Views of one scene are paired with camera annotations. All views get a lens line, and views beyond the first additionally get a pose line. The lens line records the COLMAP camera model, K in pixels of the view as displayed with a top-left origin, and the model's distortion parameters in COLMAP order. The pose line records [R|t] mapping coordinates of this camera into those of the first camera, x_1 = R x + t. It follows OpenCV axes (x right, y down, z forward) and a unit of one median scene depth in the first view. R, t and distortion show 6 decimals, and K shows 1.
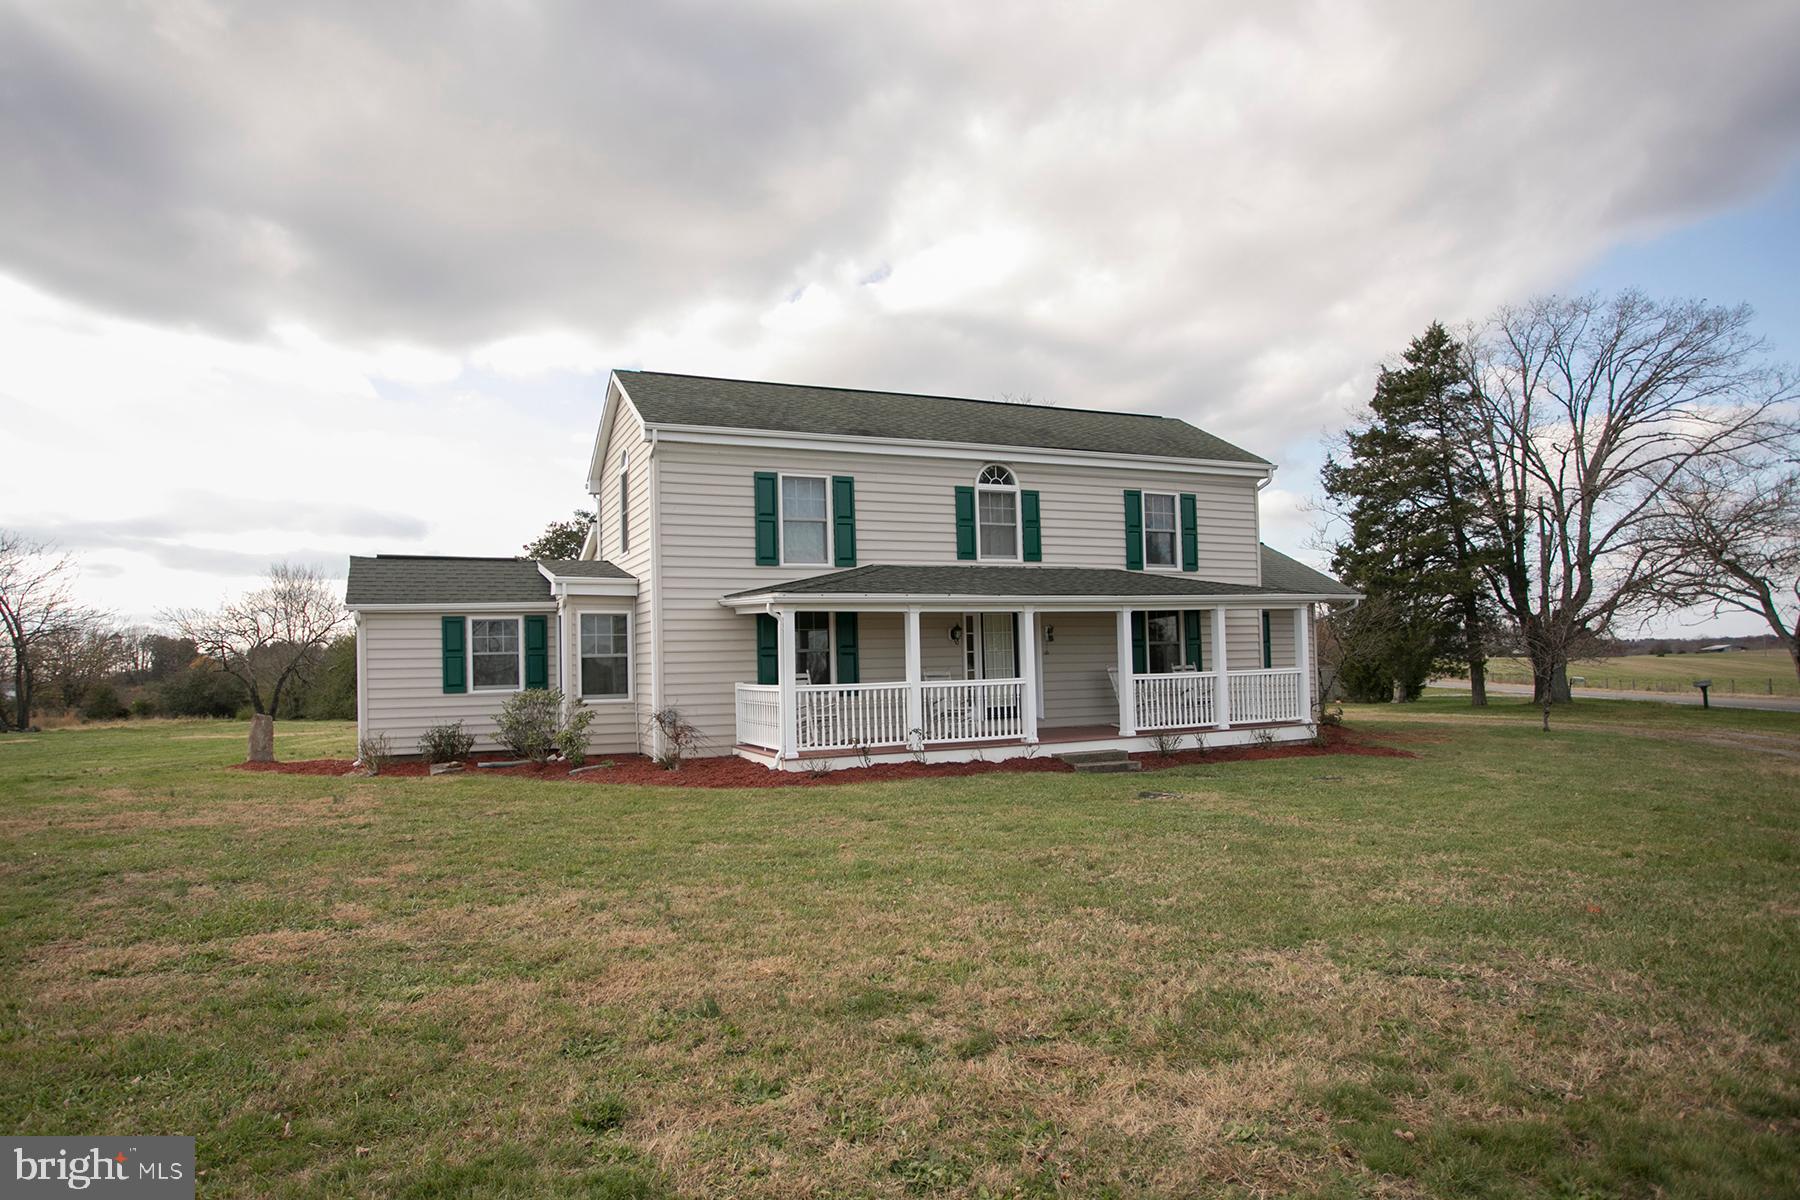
lens RADIAL K [[1029.1, 0, 868.8], [0, 1029.1, 632.6], [0, 0, 1]] dist [-0.083012, 0.040551]
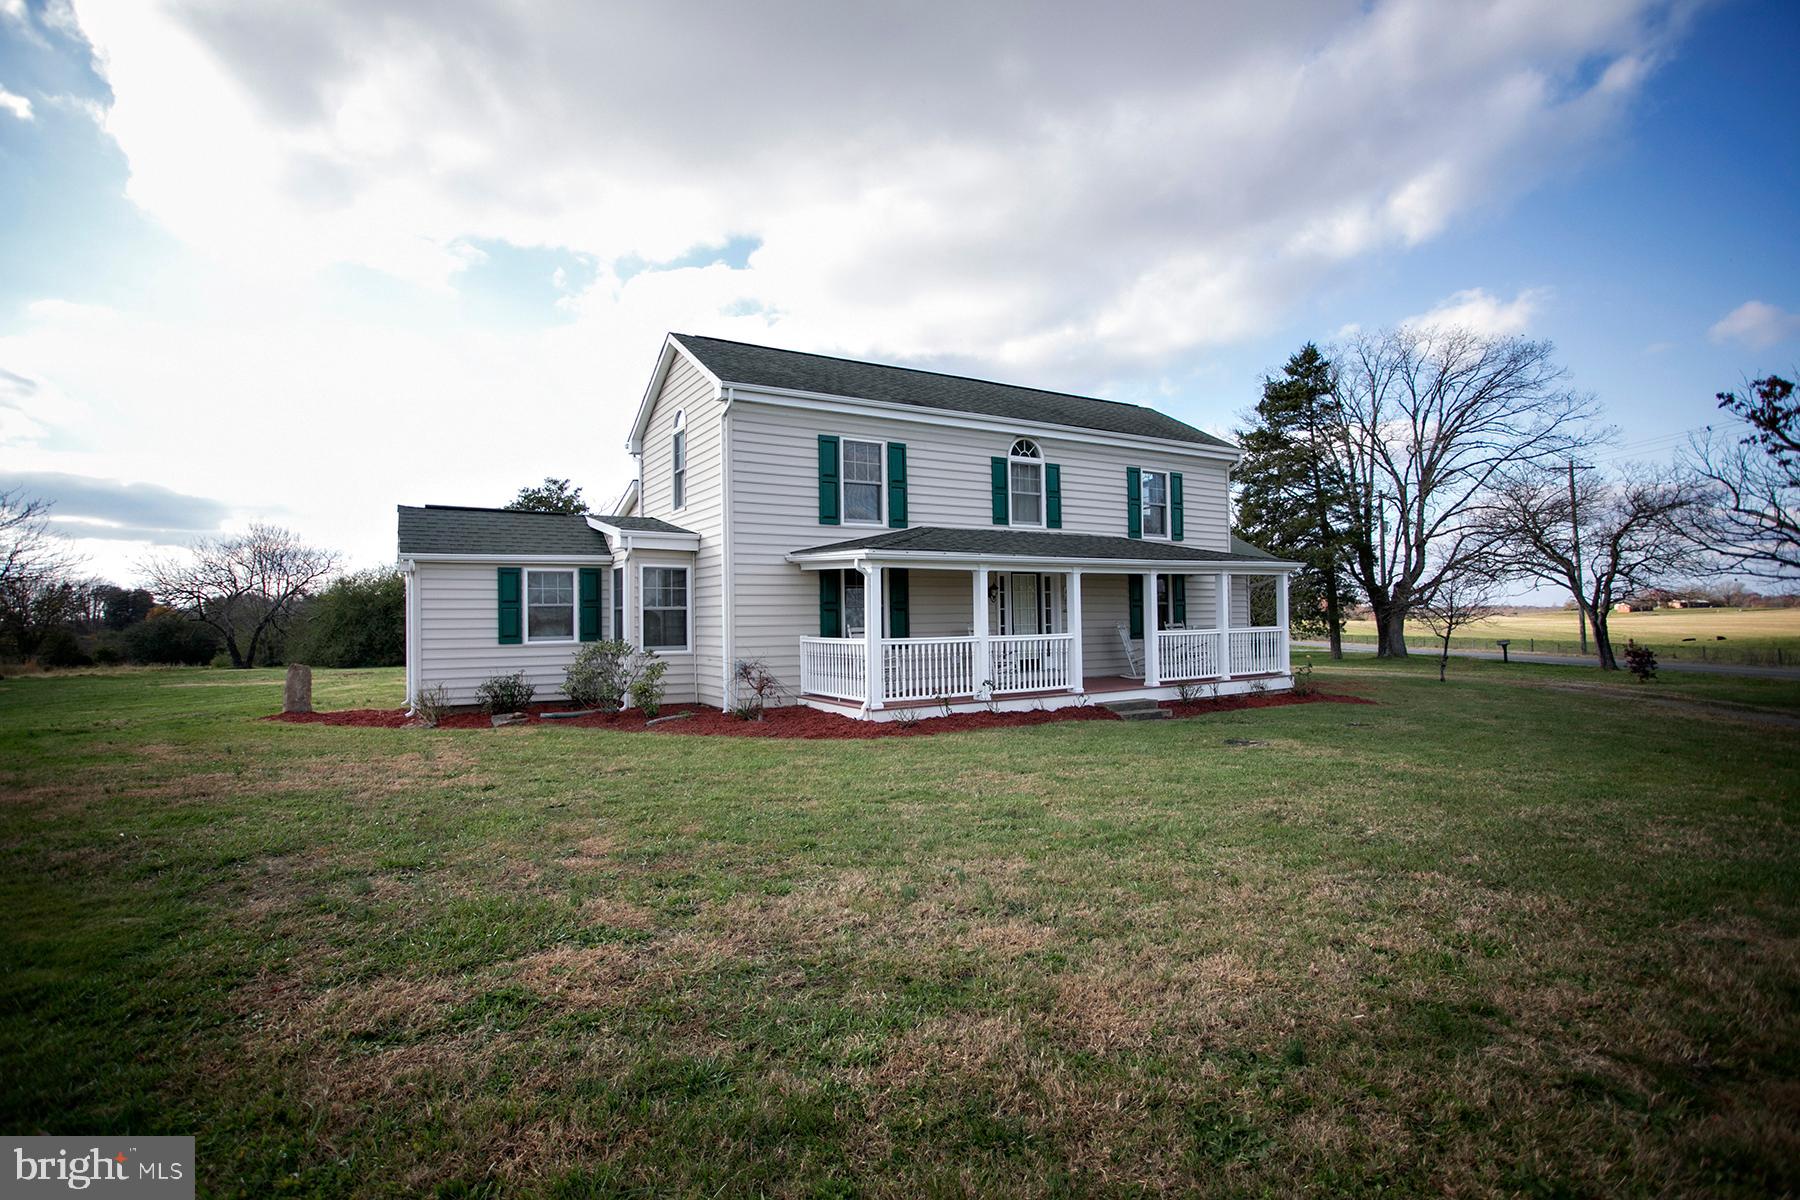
lens RADIAL K [[871.8, 0, 900.0], [0, 871.8, 600.0], [0, 0, 1]] dist [-0.077749, 0.033346]
pose [[0.990110, 0.013741, 0.139619, -0.144020], [-0.014613, 0.999880, 0.005219, 0.006025], [-0.139530, -0.007208, 0.990192, 0.103726]]
